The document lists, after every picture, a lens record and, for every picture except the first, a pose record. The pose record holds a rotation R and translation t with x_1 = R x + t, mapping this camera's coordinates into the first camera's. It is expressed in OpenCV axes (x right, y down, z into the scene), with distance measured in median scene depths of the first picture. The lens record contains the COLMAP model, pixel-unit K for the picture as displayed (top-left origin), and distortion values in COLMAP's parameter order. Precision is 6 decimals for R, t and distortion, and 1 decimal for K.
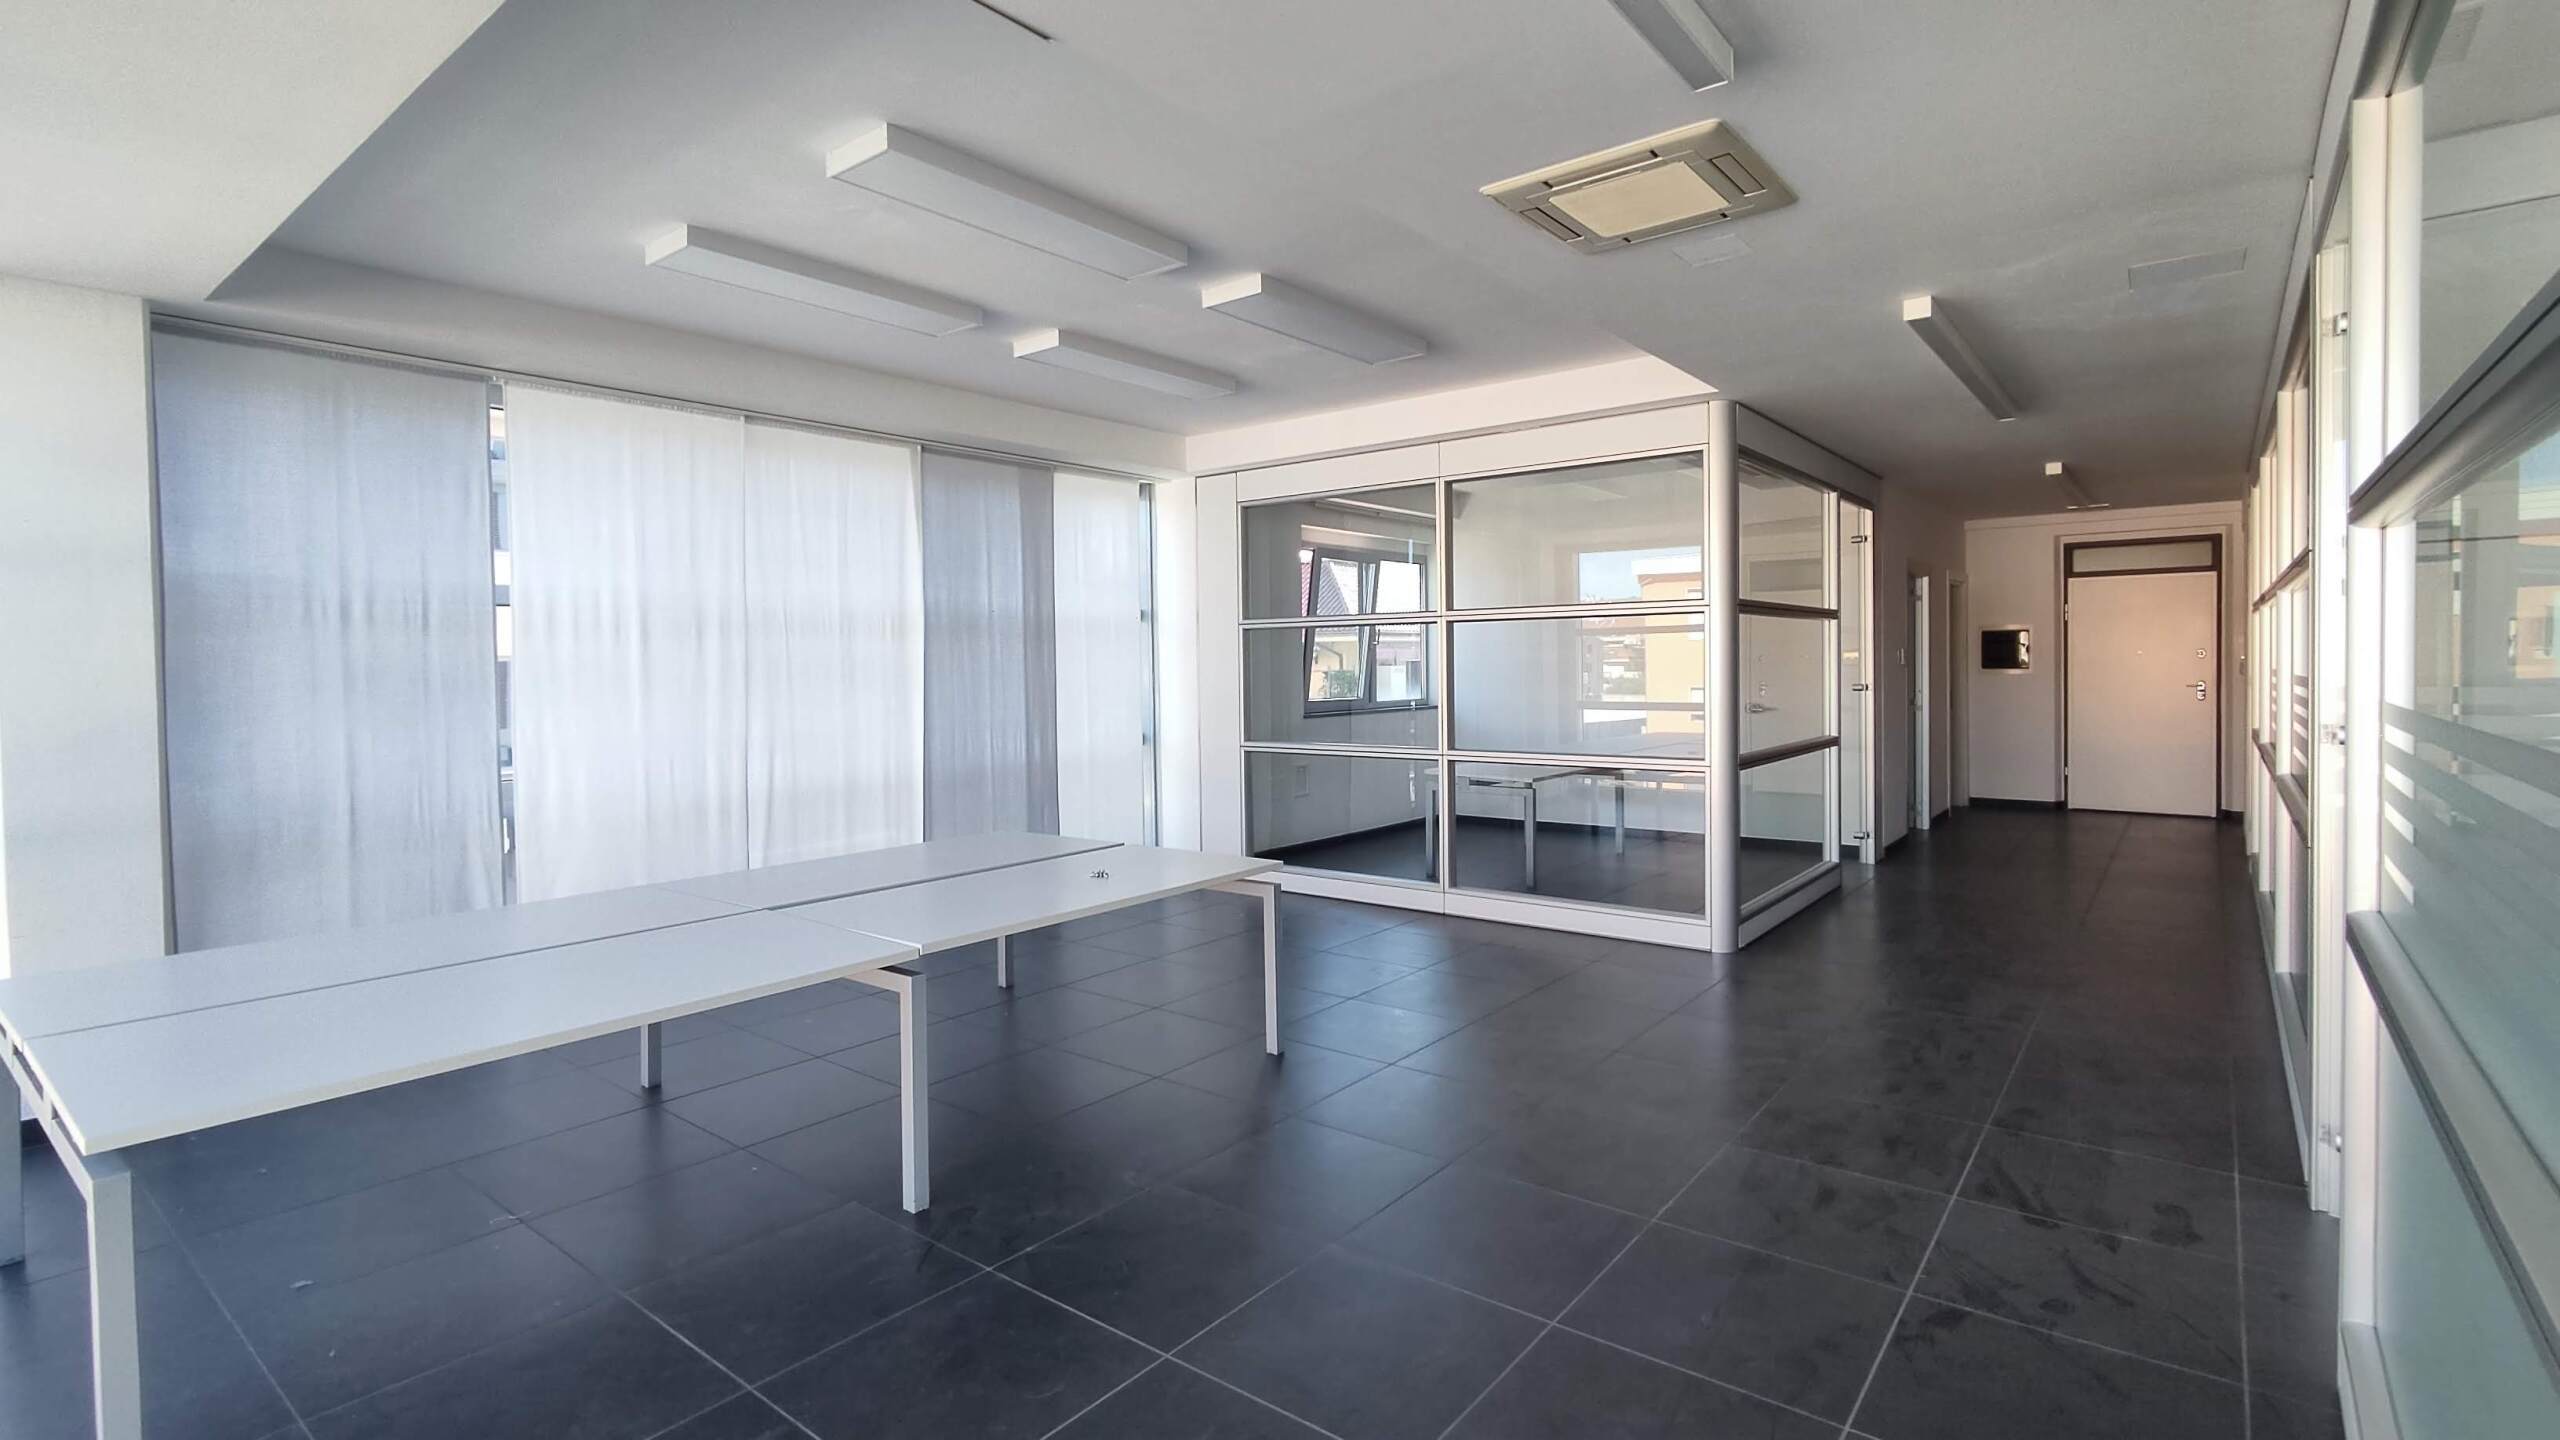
lens RADIAL K [[1172.4, 0, 1280.0], [0, 1172.4, 720.0], [0, 0, 1]] dist [0.000328, 0.000009]
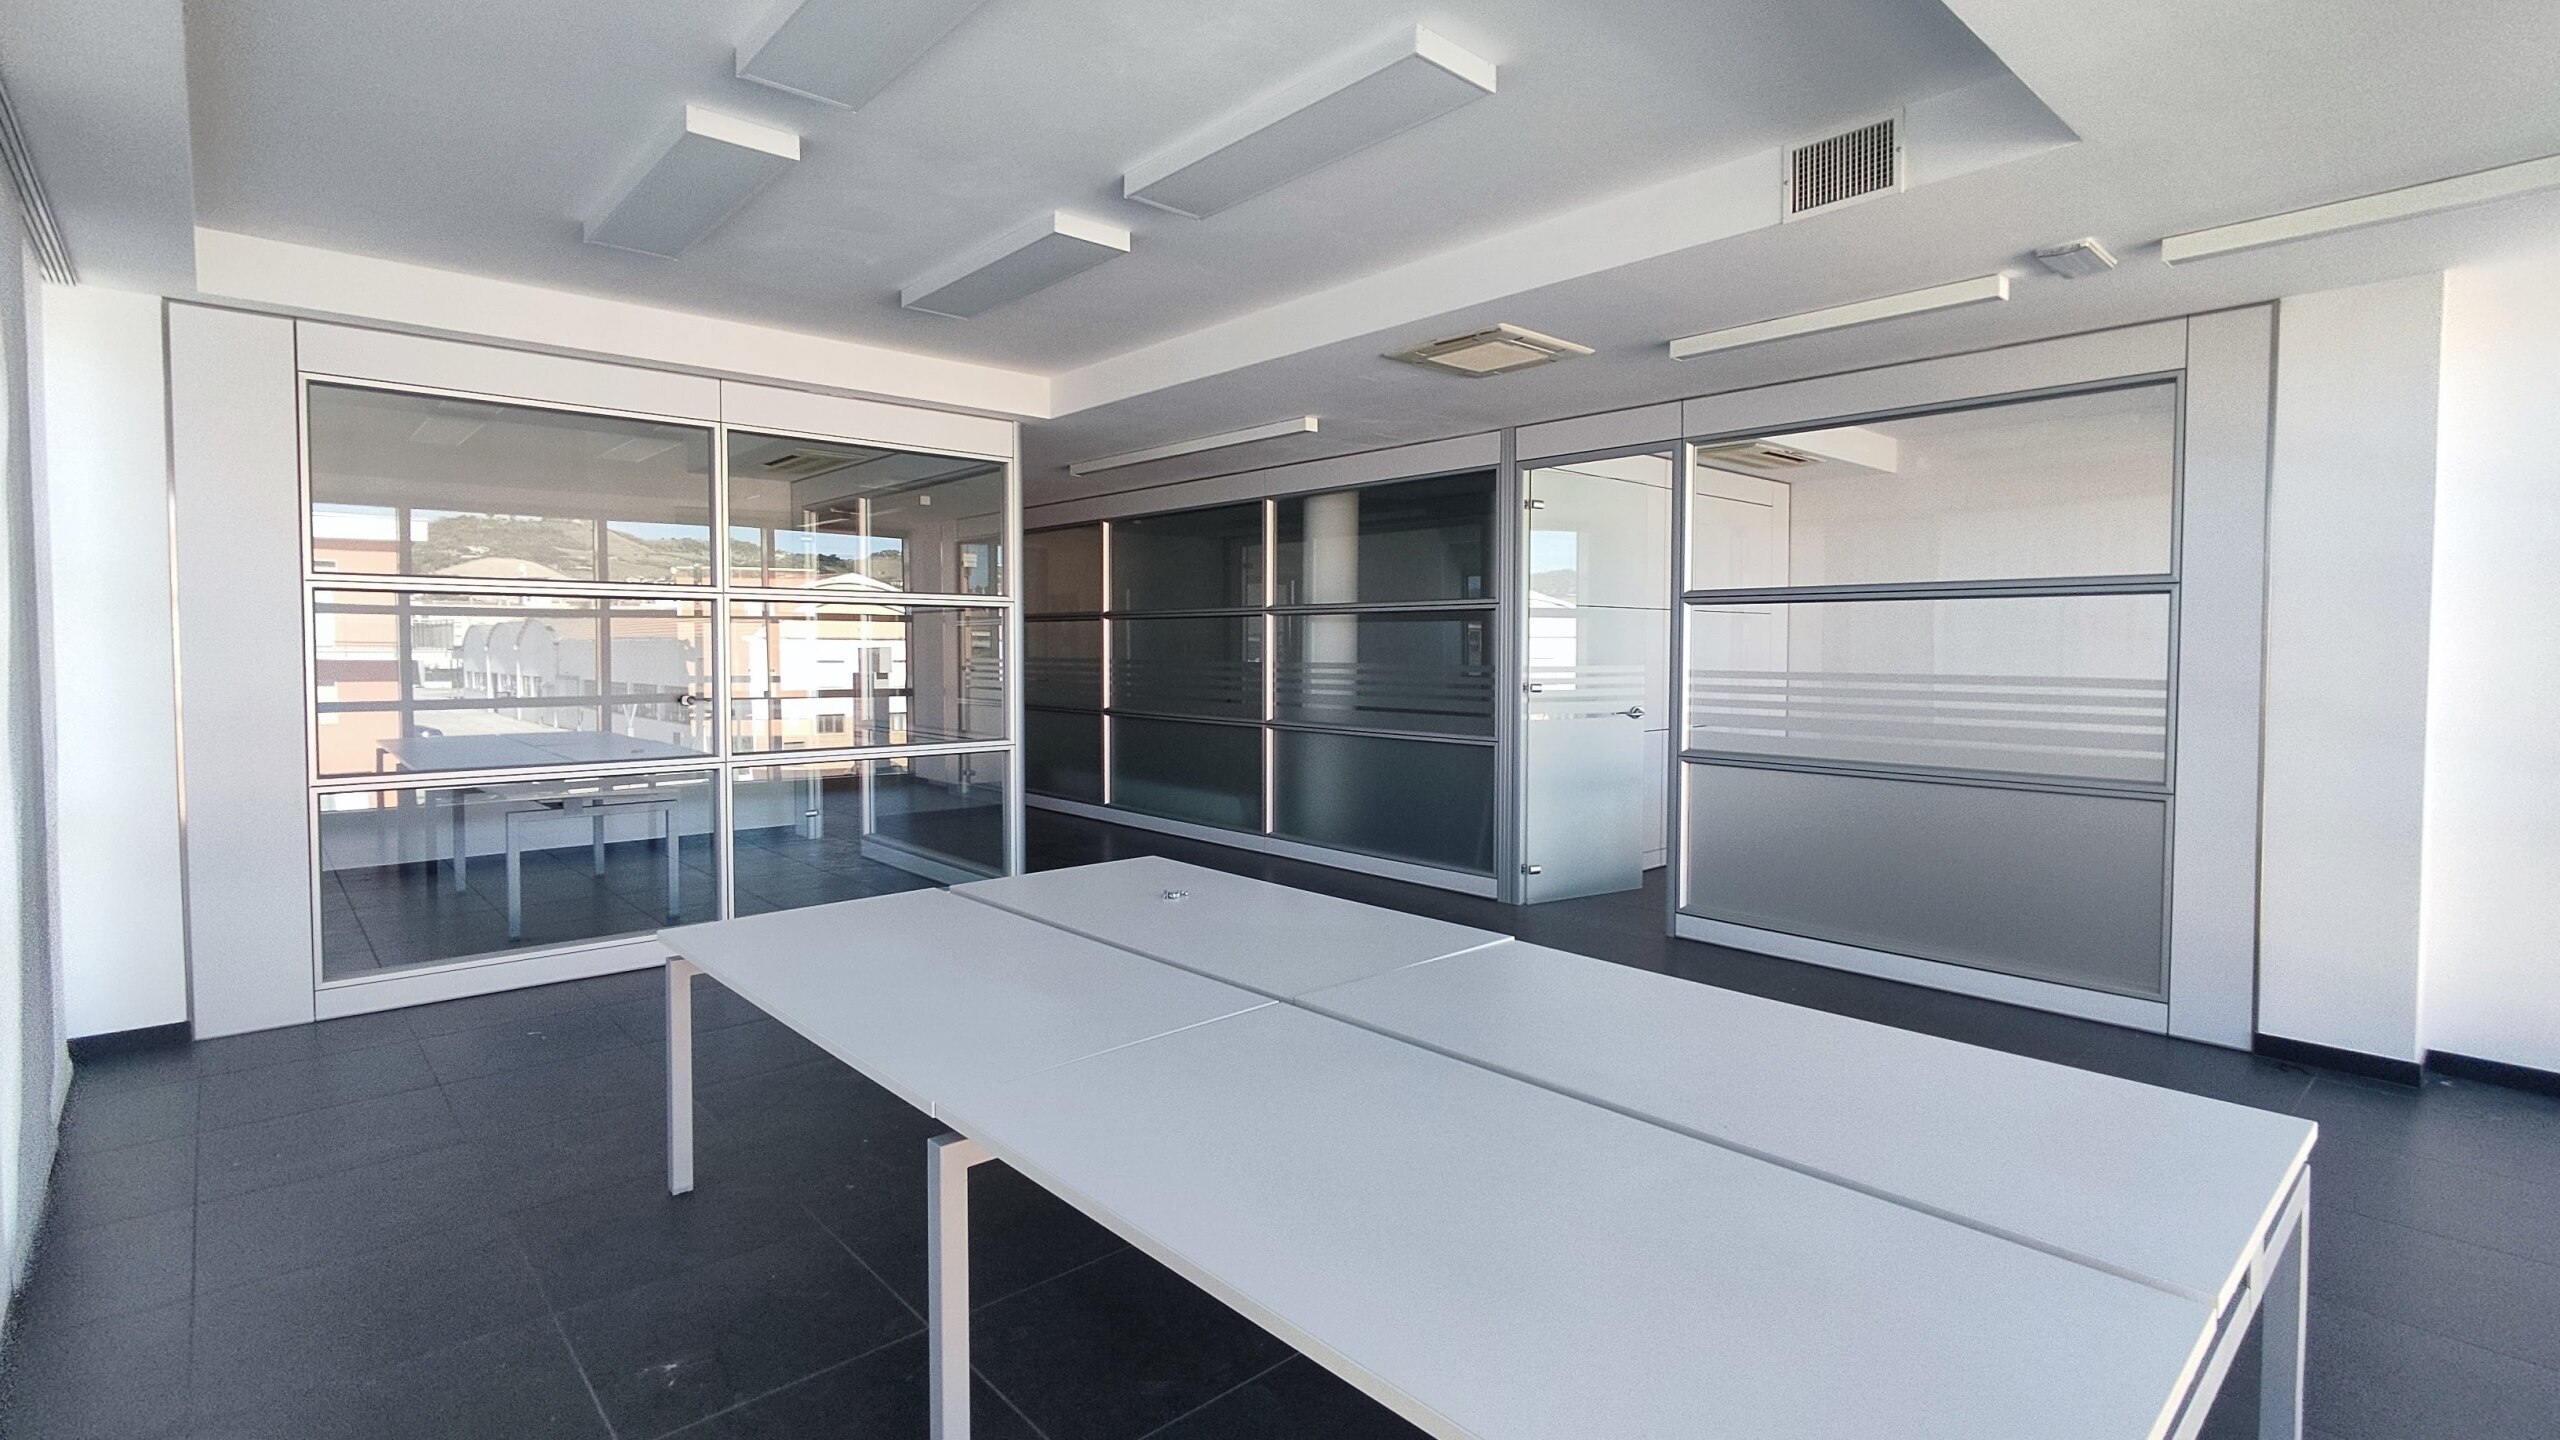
lens RADIAL K [[1170.2, 0, 1279.4], [0, 1170.2, 685.3], [0, 0, 1]] dist [-0.000438, -0.000094]
pose [[0.163277, -0.019759, 0.986382, -0.464854], [0.044096, 0.998946, 0.012712, -0.012796], [-0.985594, 0.041420, 0.163976, 0.372735]]
